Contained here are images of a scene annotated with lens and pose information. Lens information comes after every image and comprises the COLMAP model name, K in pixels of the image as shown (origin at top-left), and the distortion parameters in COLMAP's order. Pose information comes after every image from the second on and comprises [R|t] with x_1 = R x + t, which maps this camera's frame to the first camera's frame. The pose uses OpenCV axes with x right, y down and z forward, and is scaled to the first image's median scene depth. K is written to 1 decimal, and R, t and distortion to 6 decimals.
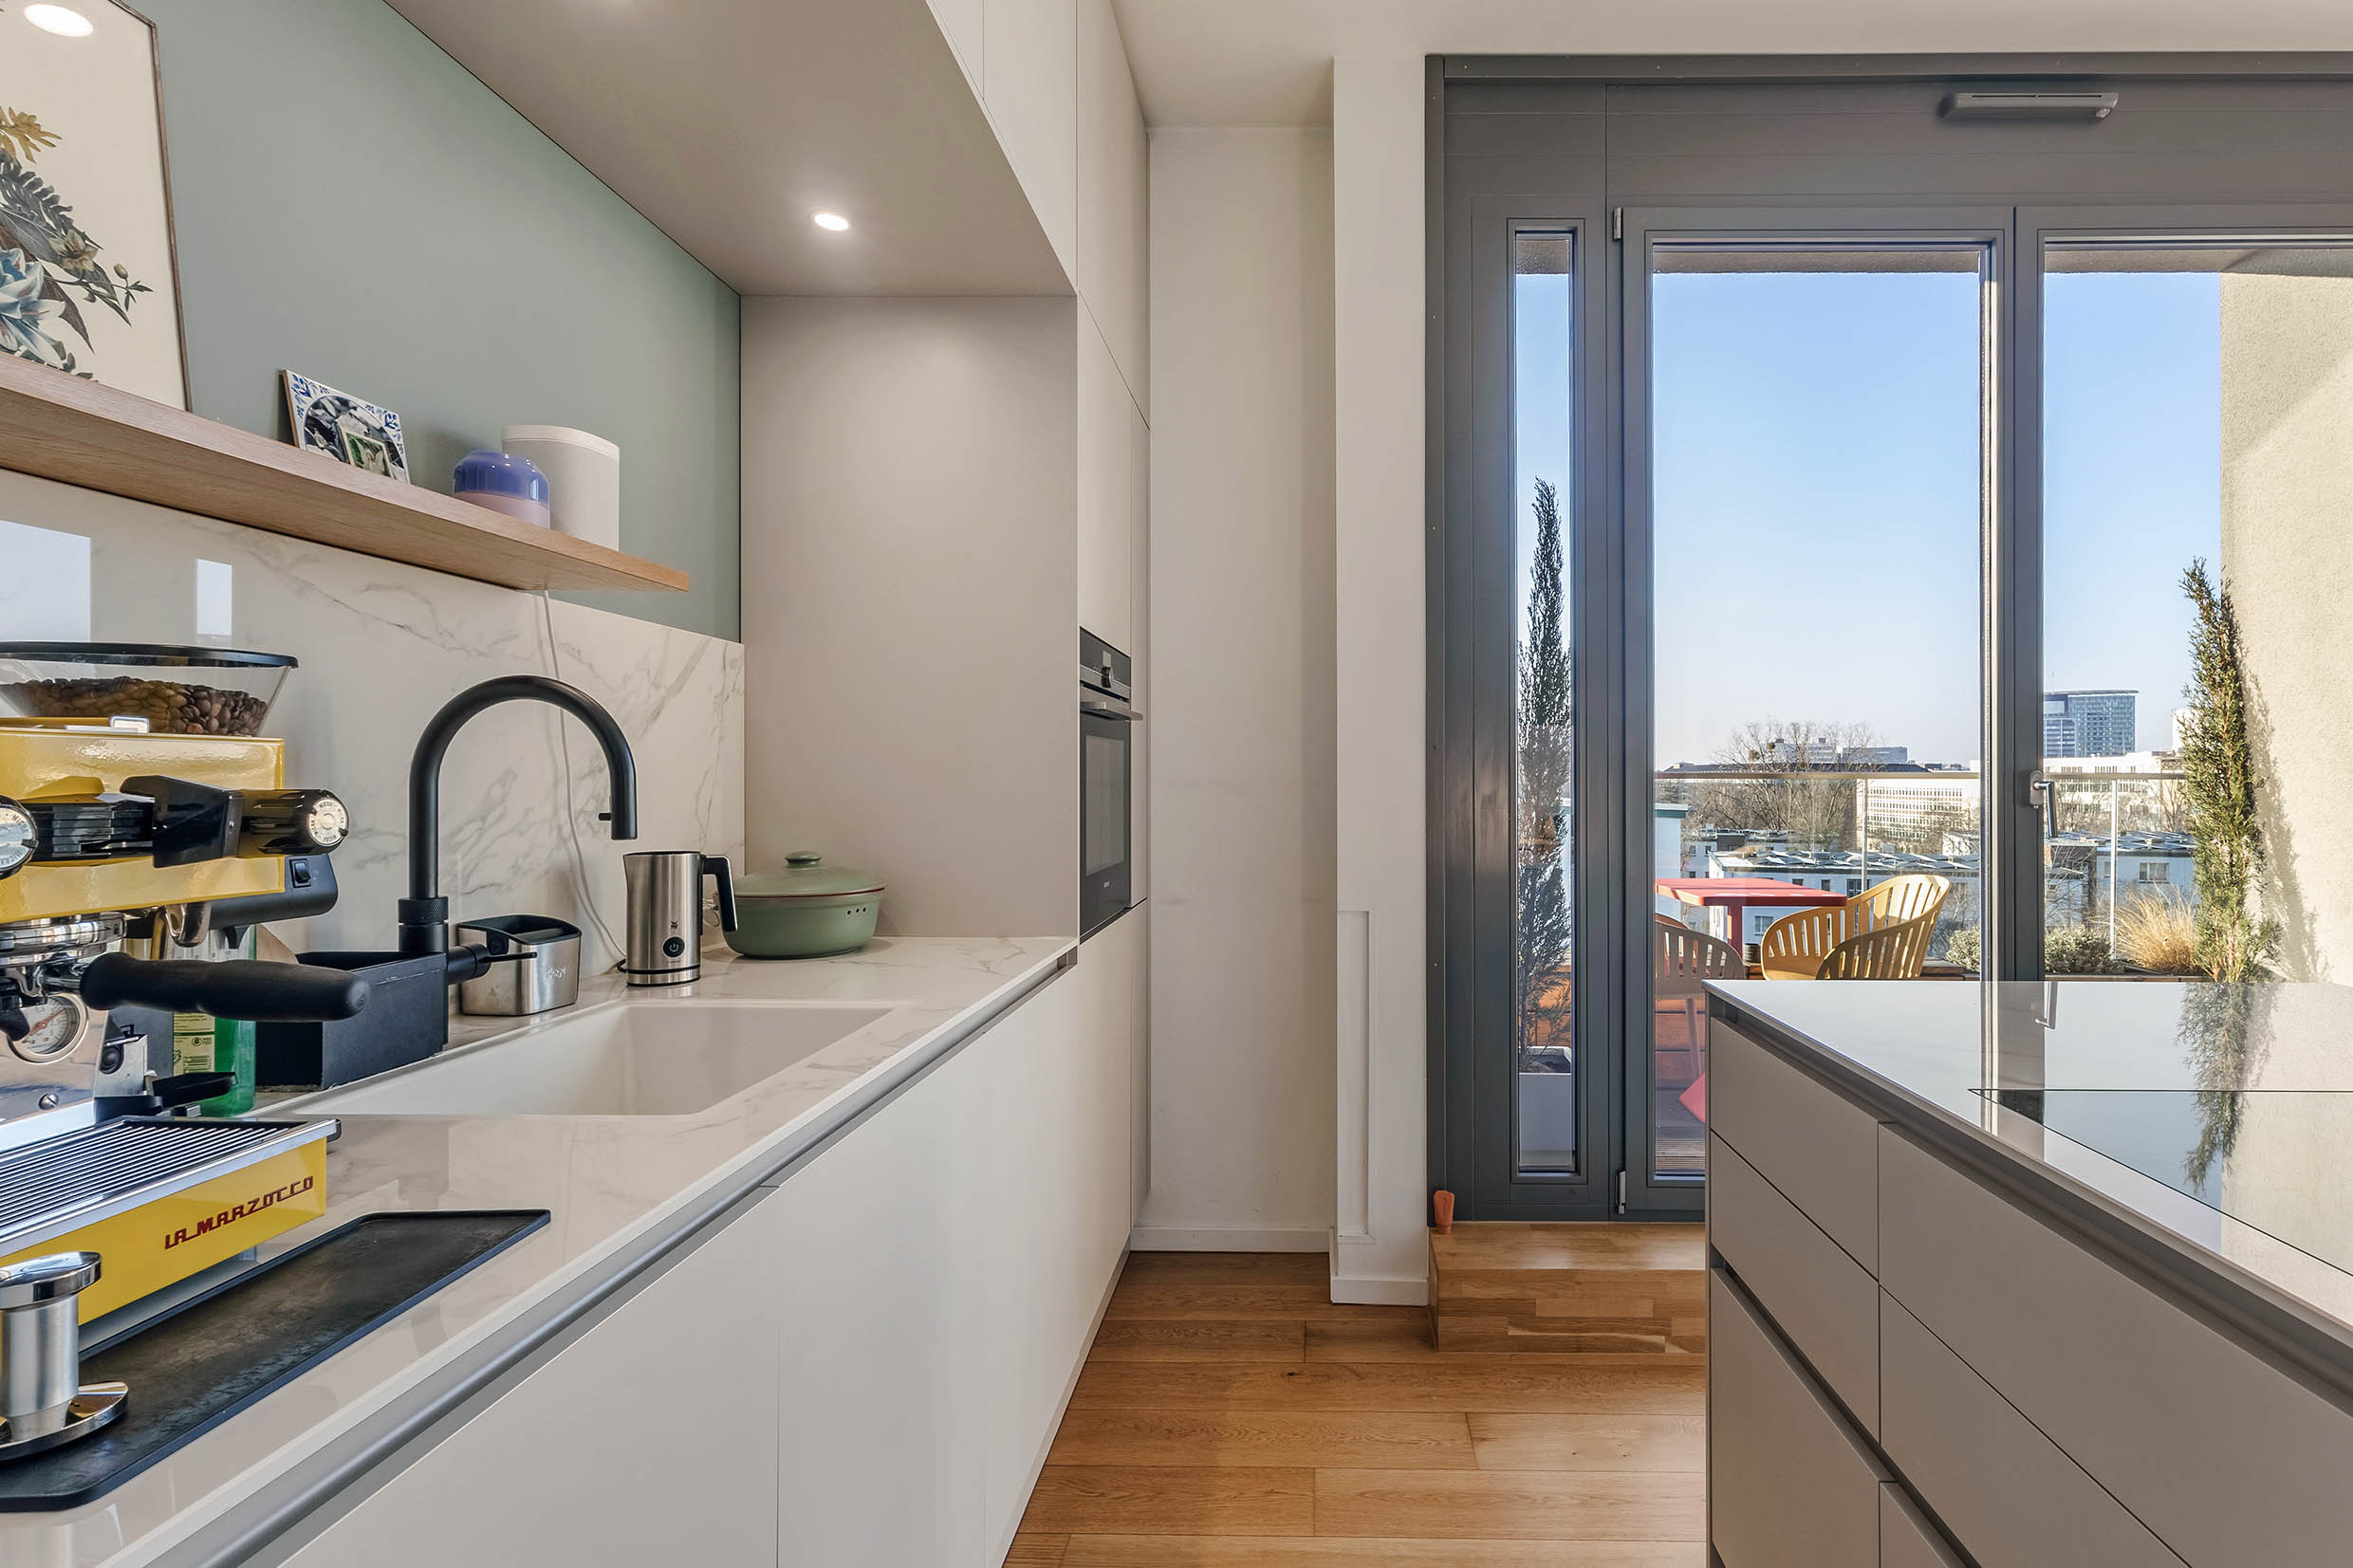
lens RADIAL K [[1095.1, 0, 1167.2], [0, 1095.1, 777.6], [0, 0, 1]] dist [0.002909, 0.000460]
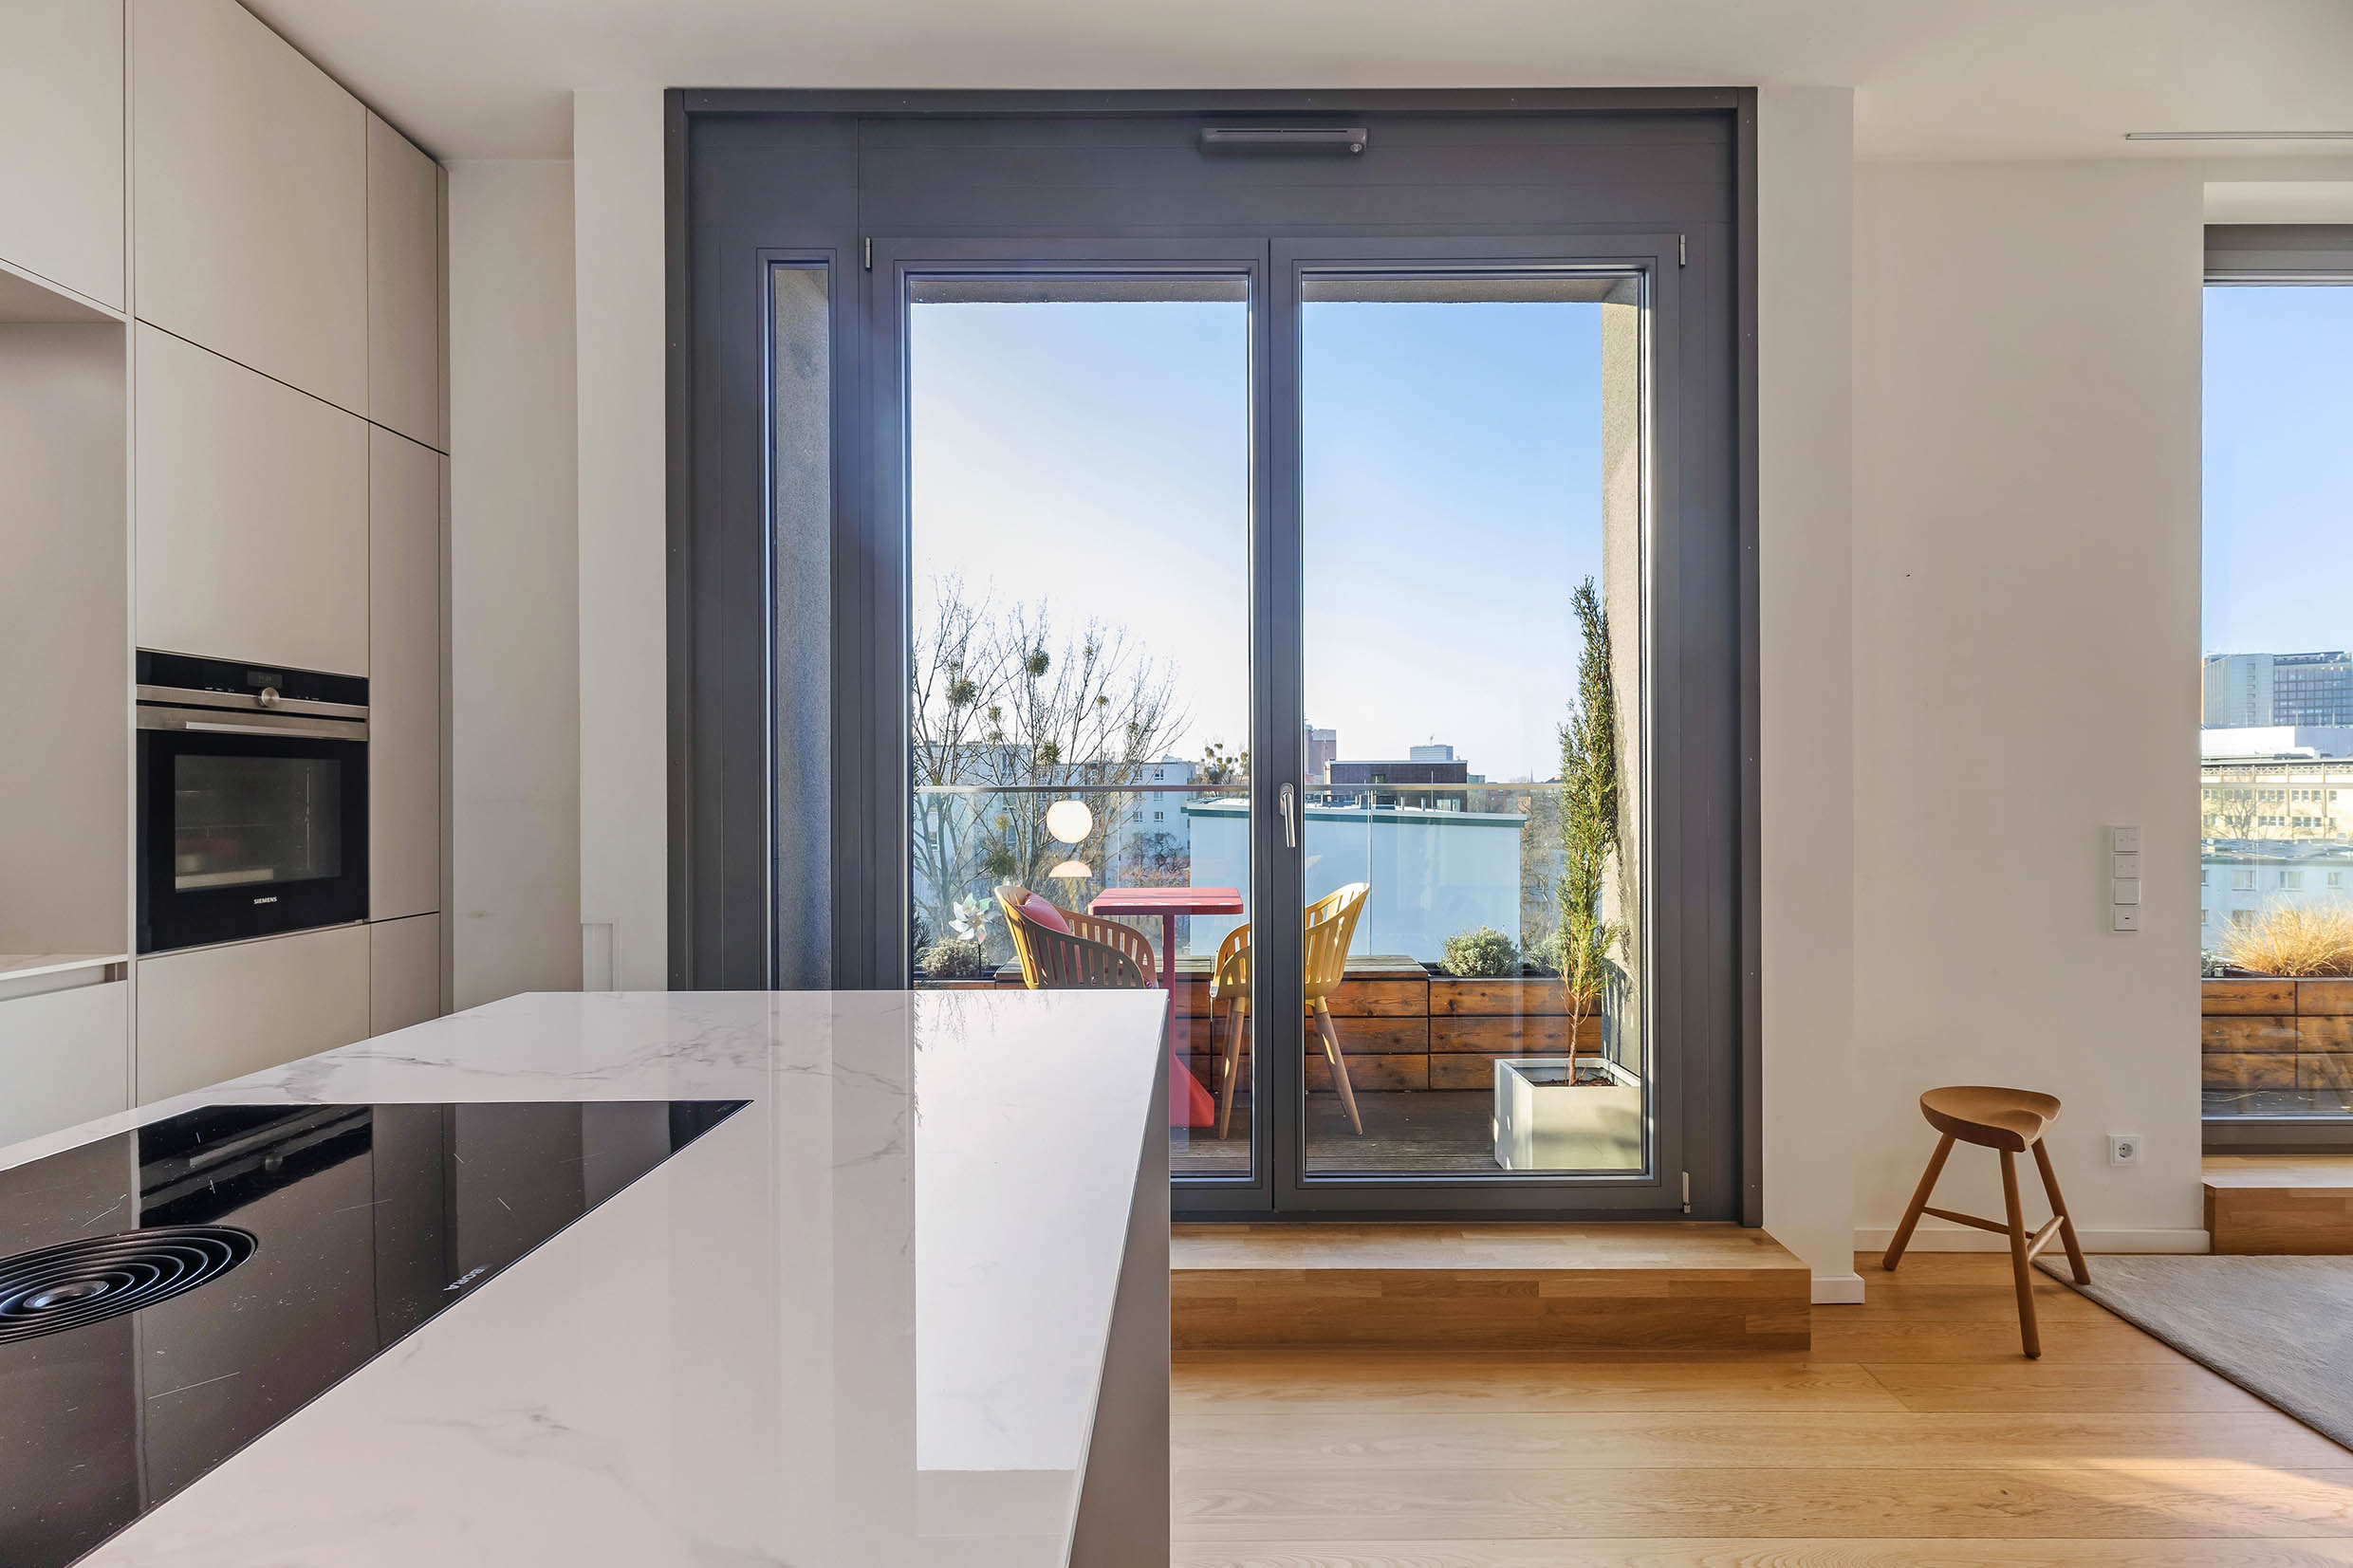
lens RADIAL K [[1095.1, 0, 1185.1], [0, 1095.1, 789.1], [0, 0, 1]] dist [0.002909, 0.000460]
pose [[0.999906, -0.004600, 0.012915, 0.673310], [0.004597, 0.999989, 0.000238, -0.001145], [-0.012916, -0.000178, 0.999917, -0.031876]]
